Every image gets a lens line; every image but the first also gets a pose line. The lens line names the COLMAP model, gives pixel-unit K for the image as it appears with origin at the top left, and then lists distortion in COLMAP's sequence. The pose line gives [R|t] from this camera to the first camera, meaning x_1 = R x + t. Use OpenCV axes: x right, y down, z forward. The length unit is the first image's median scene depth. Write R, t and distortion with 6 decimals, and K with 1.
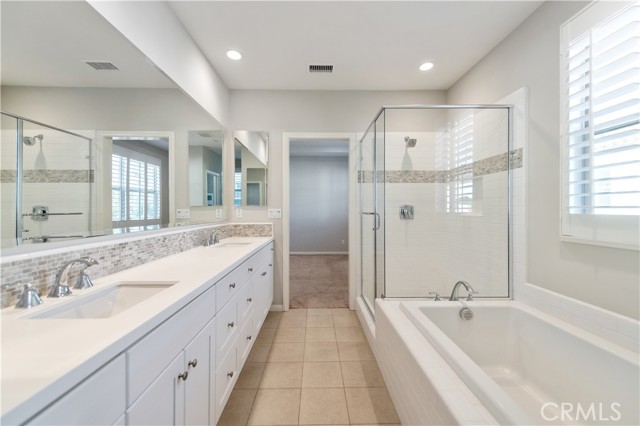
lens RADIAL K [[251.0, 0, 314.2], [0, 251.0, 210.0], [0, 0, 1]] dist [0.015888, -0.001407]
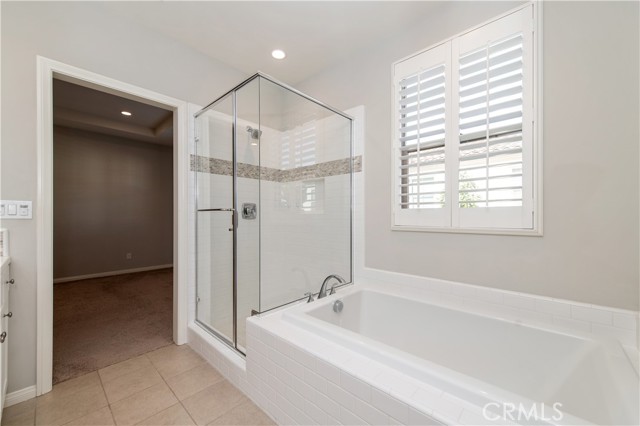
lens RADIAL K [[251.0, 0, 323.4], [0, 251.0, 214.7], [0, 0, 1]] dist [0.015888, -0.001407]
pose [[0.682603, 0.003732, 0.730780, -0.131637], [-0.001581, 0.999992, -0.003630, 0.031114], [-0.730788, 0.001322, 0.682603, 0.247598]]
